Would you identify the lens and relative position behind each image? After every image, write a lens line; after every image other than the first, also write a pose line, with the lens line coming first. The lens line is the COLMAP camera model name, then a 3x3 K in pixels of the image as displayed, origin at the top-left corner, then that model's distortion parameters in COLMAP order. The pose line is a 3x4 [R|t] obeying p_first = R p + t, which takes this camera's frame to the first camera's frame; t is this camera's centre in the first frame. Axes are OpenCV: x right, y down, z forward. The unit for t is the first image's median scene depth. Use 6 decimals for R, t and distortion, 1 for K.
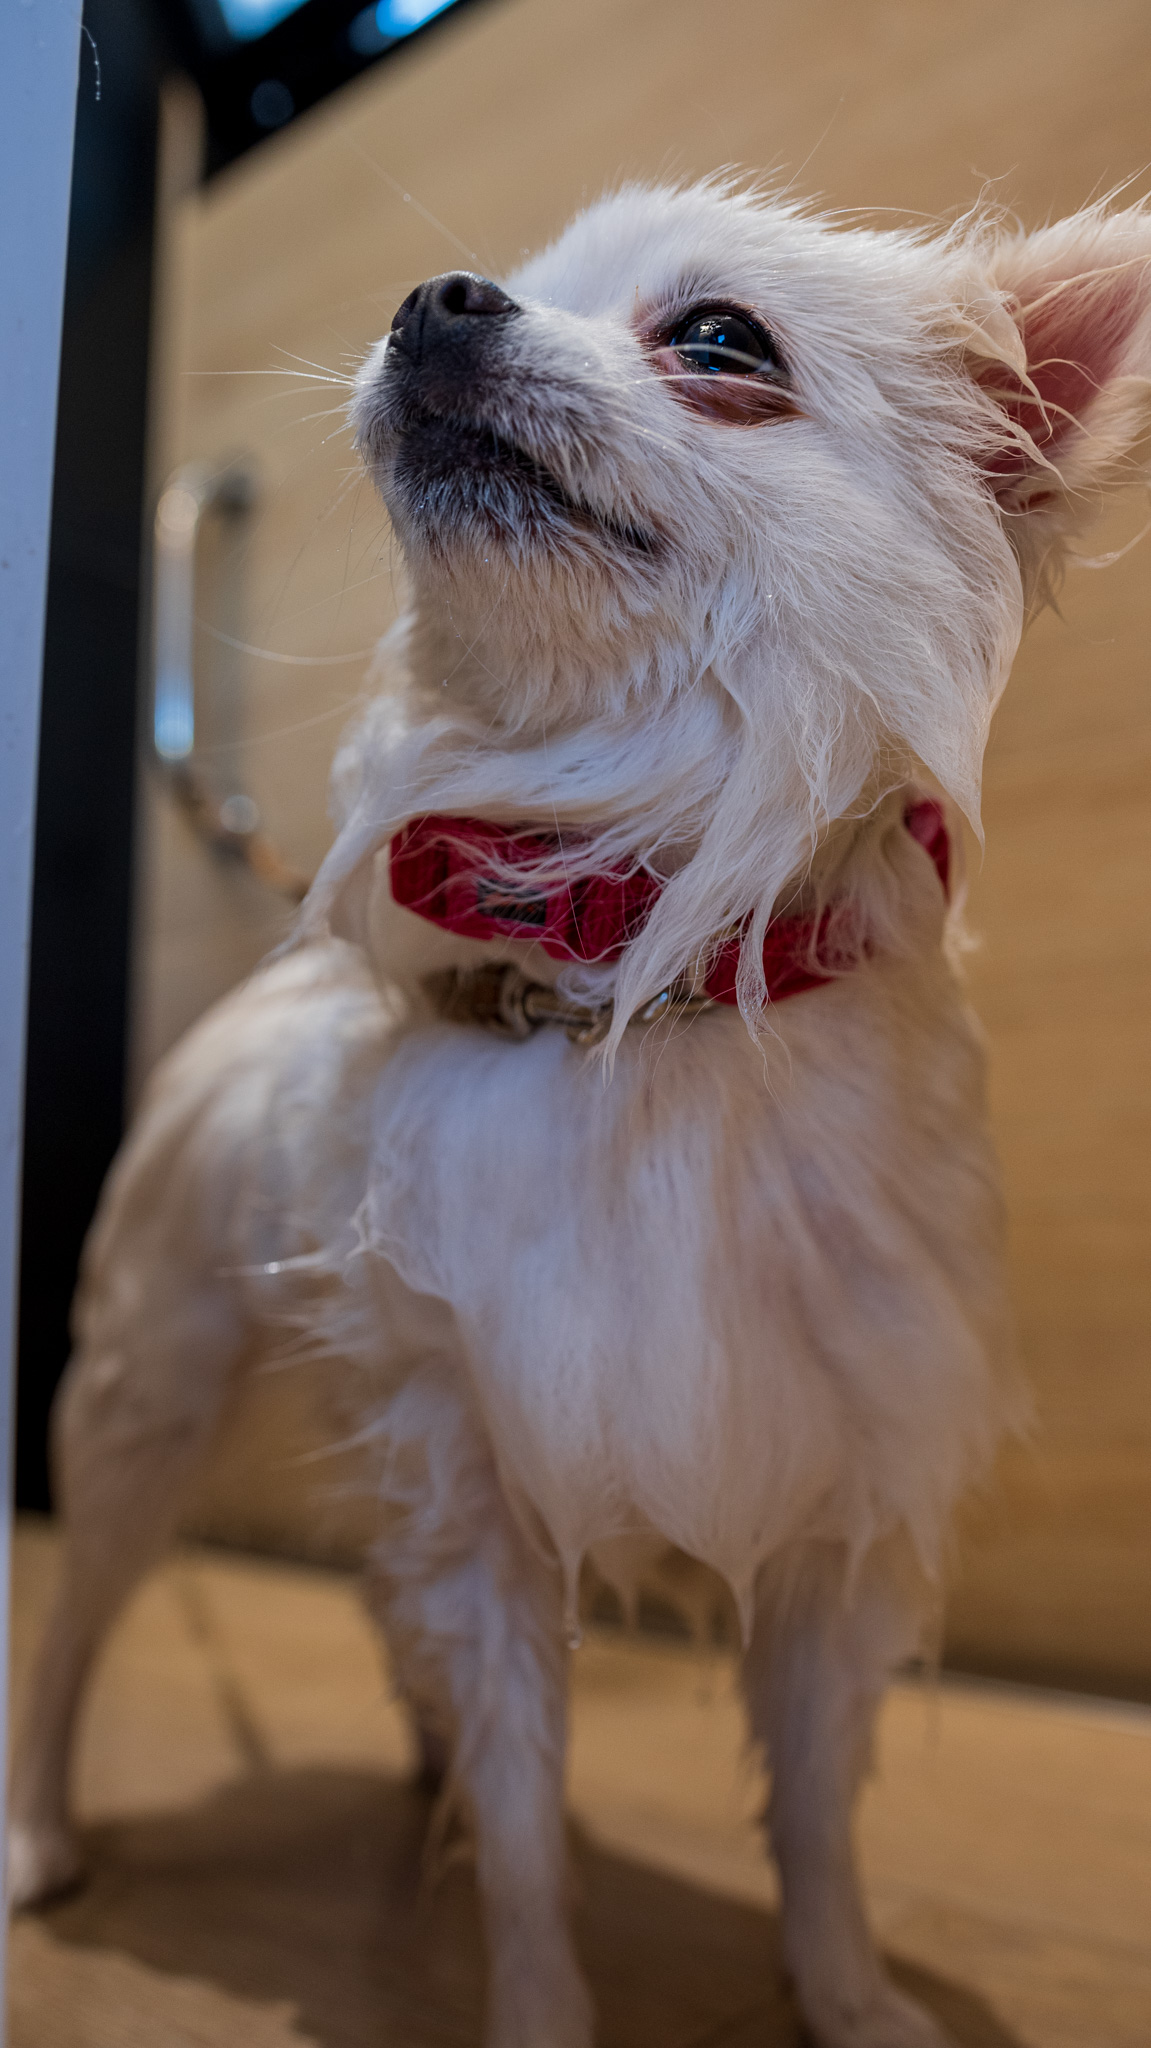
lens RADIAL K [[1642.7, 0, 587.5], [0, 1642.7, 1016.2], [0, 0, 1]] dist [-0.088464, 0.053817]
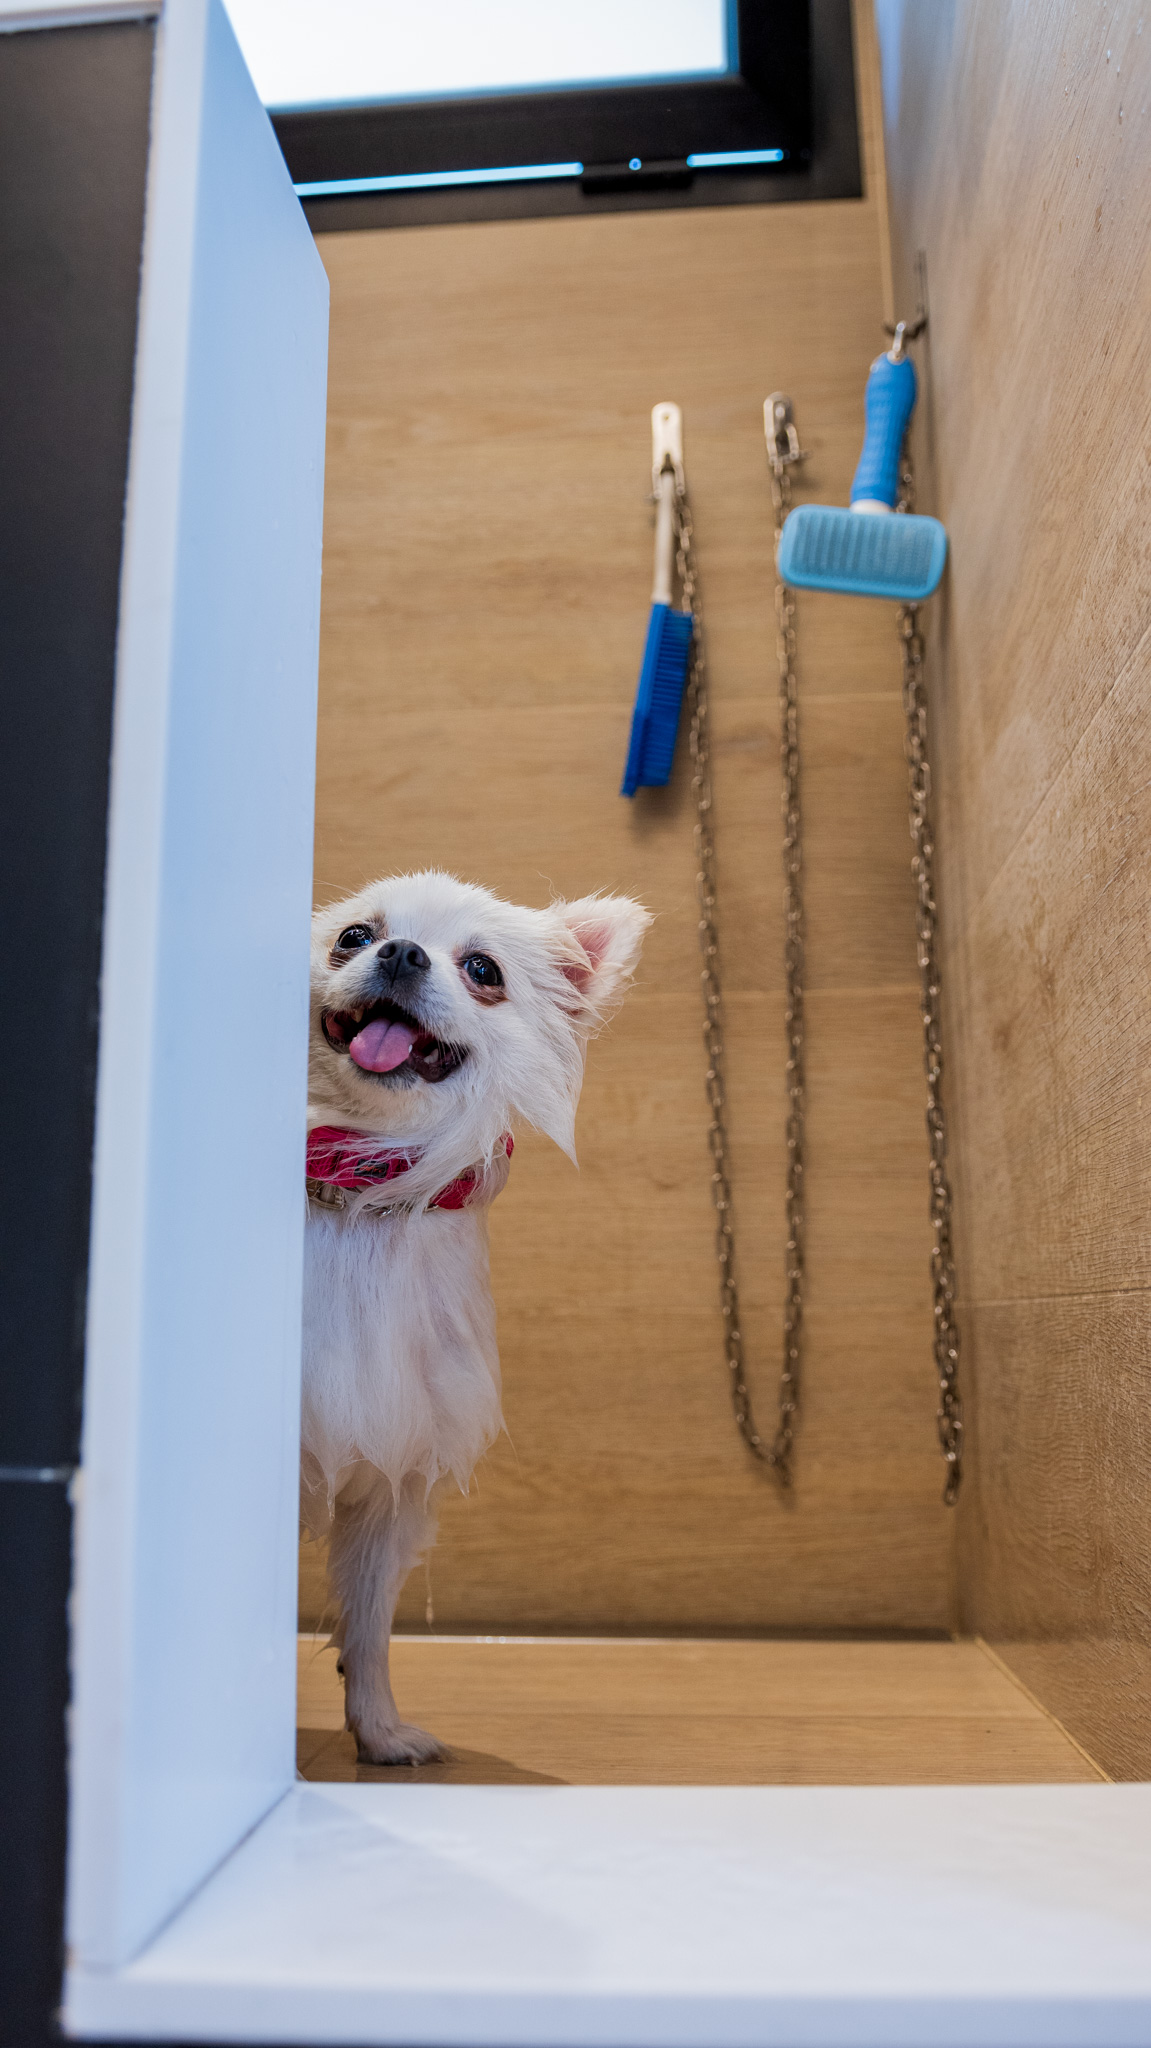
lens RADIAL K [[1642.7, 0, 566.0], [0, 1642.7, 1011.7], [0, 0, 1]] dist [-0.088464, 0.053817]
pose [[0.892593, 0.097321, 0.440235, -0.803526], [-0.047858, 0.991361, -0.122121, -0.024026], [-0.448317, 0.087935, 0.889539, -1.187725]]
